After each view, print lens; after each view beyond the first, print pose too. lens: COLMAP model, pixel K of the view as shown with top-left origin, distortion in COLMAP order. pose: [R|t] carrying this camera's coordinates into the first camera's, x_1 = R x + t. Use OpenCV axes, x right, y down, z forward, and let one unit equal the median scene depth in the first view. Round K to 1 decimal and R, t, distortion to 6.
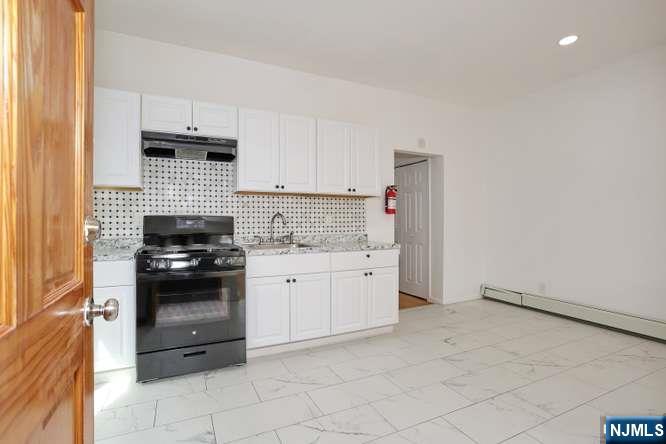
lens RADIAL K [[327.8, 0, 333.0], [0, 327.8, 222.0], [0, 0, 1]] dist [-0.032301, 0.000440]
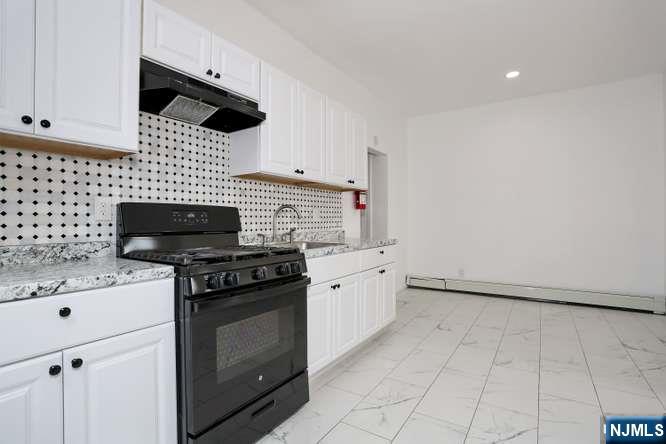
lens RADIAL K [[327.8, 0, 333.0], [0, 327.8, 222.0], [0, 0, 1]] dist [-0.032301, 0.000440]
pose [[0.853822, -0.003229, 0.520556, -0.511862], [0.003689, 0.999993, 0.000152, 0.015649], [-0.520553, 0.001791, 0.853828, 0.272266]]
